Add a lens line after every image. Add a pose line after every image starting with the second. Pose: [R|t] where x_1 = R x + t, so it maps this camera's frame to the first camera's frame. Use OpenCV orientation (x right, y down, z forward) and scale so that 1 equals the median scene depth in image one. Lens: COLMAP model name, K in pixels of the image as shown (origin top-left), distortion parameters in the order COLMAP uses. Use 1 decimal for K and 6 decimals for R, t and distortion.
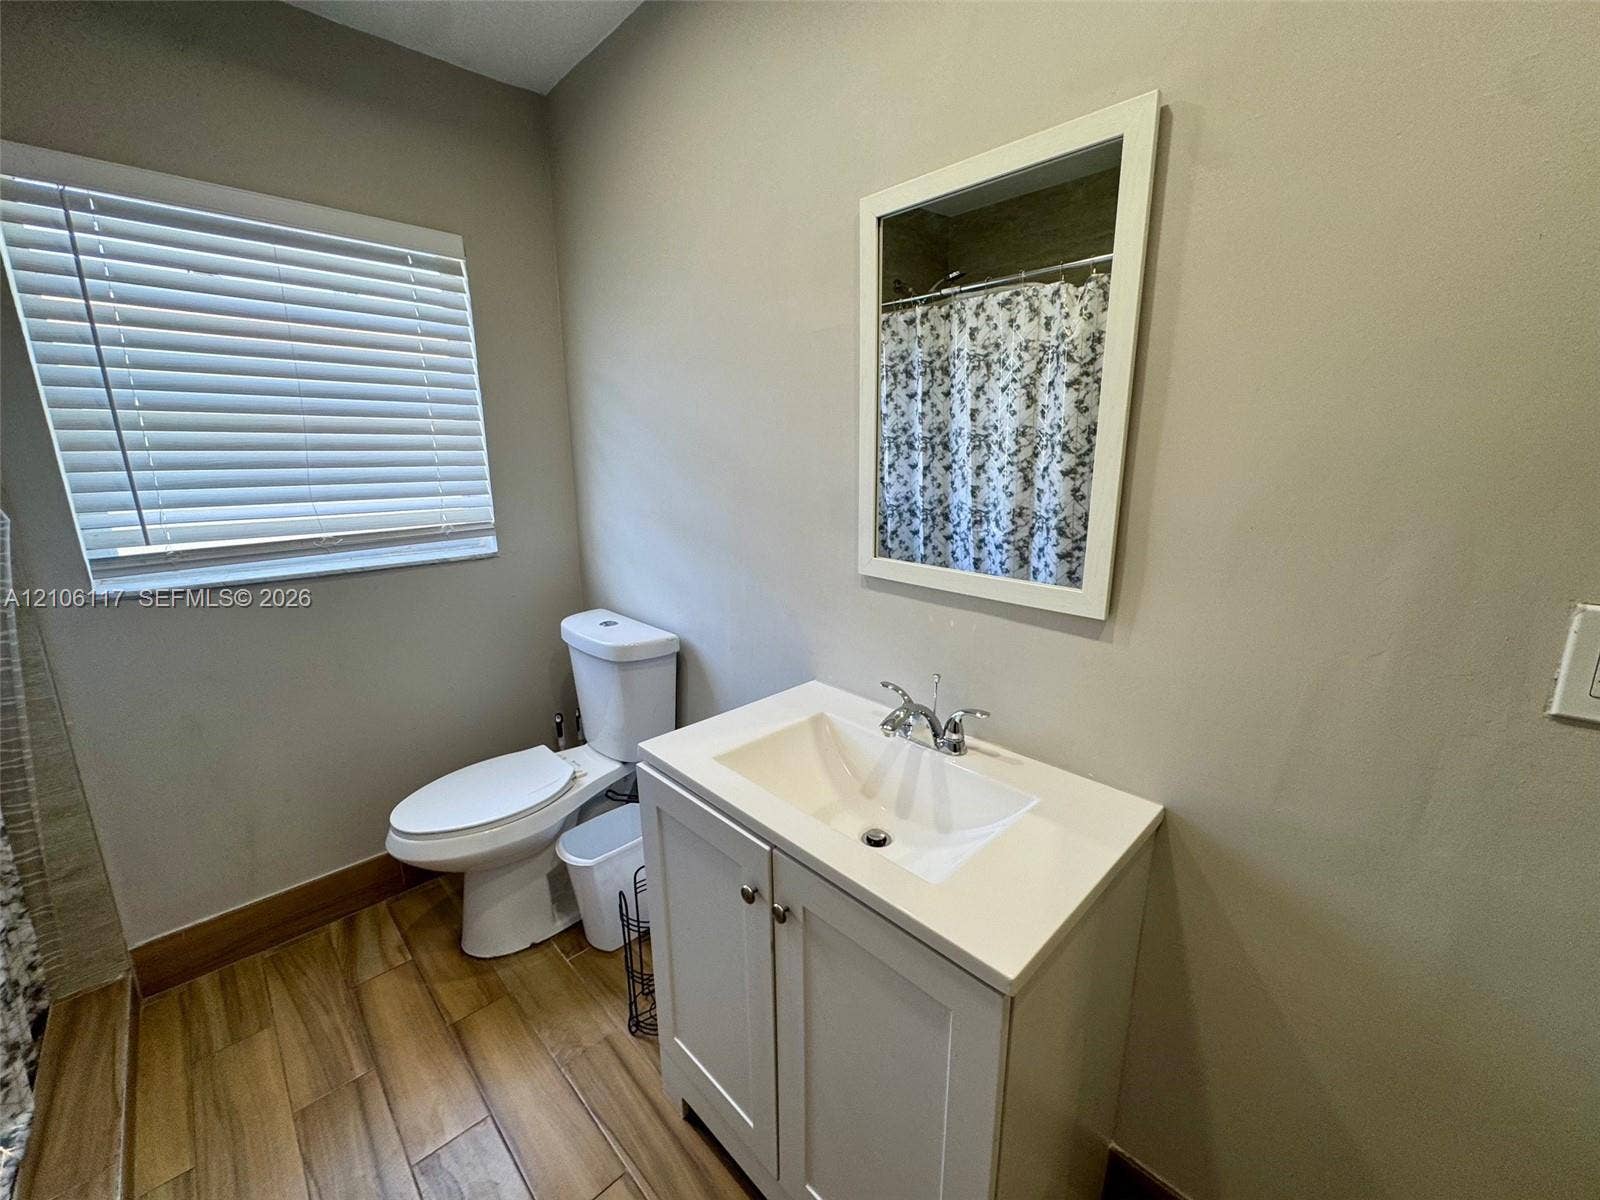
lens RADIAL K [[639.4, 0, 800.3], [0, 639.4, 597.9], [0, 0, 1]] dist [-0.003121, -0.000150]
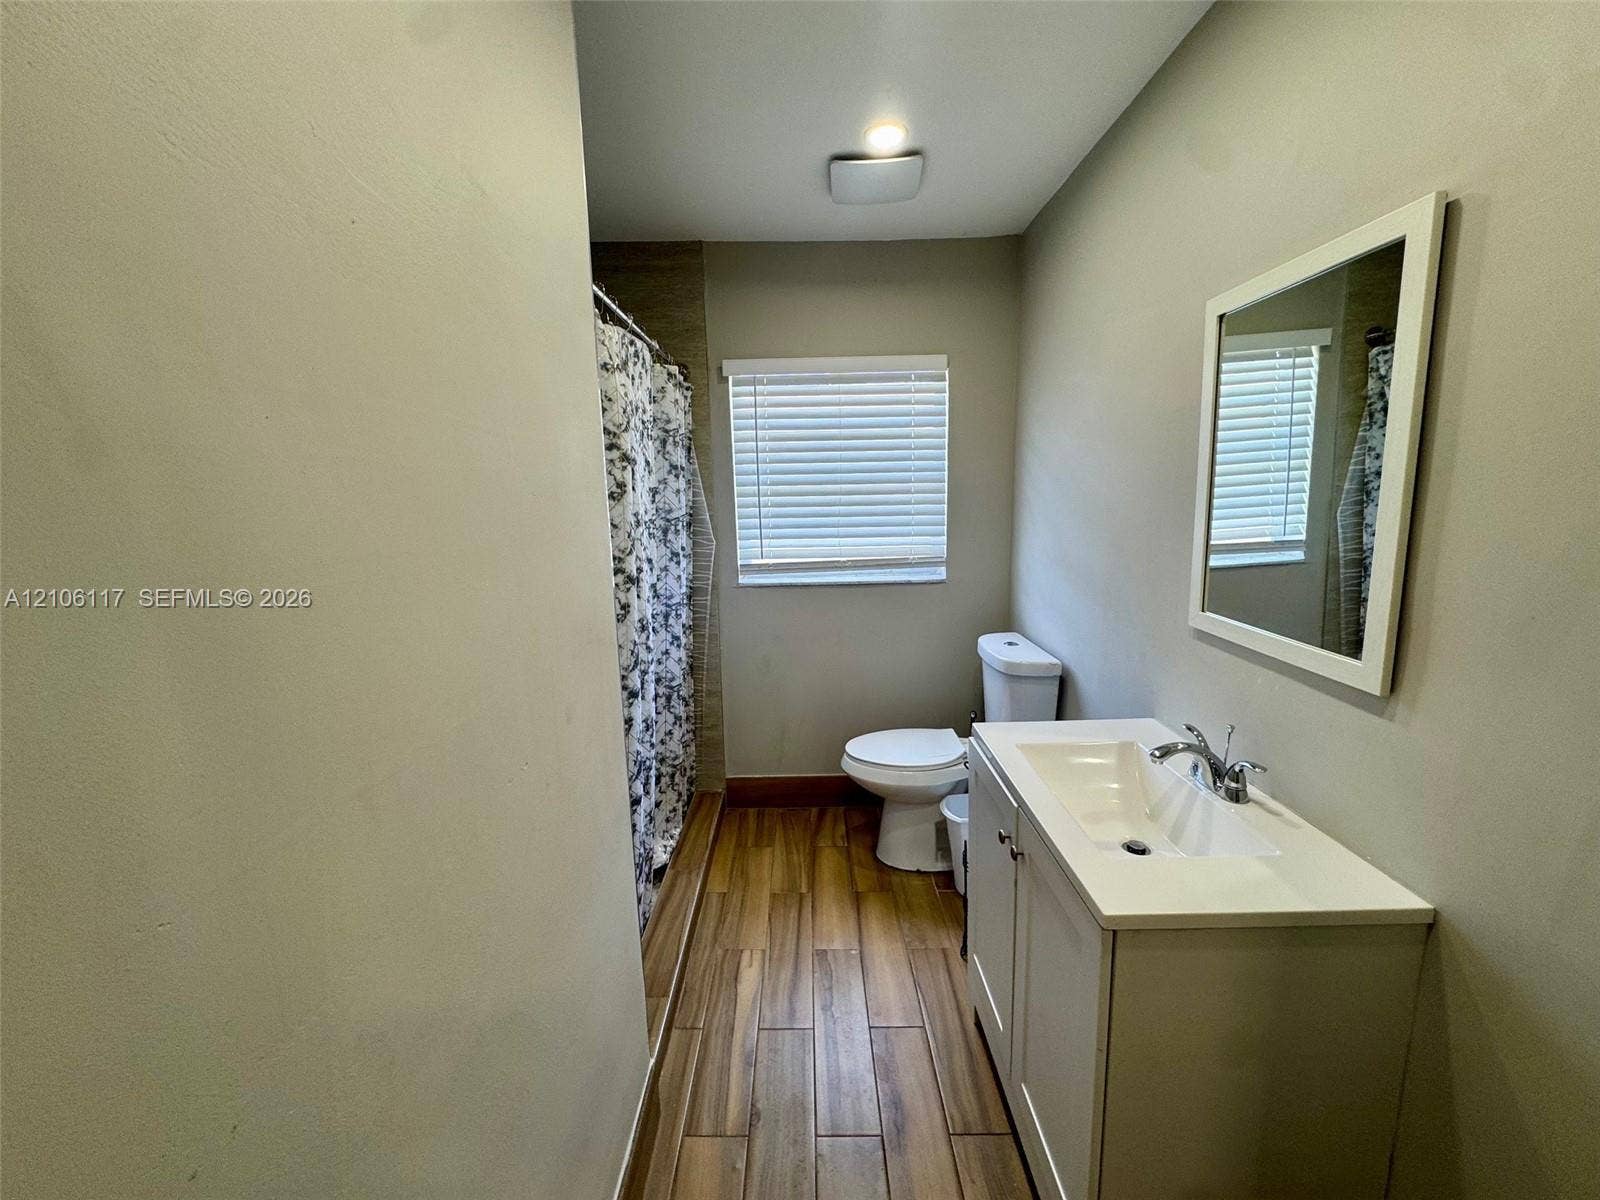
lens RADIAL K [[639.4, 0, 800.3], [0, 639.4, 597.9], [0, 0, 1]] dist [-0.003121, -0.000150]
pose [[0.709926, 0.103416, -0.696642, 0.333046], [-0.138282, 0.990374, 0.006102, 0.001430], [0.690567, 0.092001, 0.717393, -0.222311]]
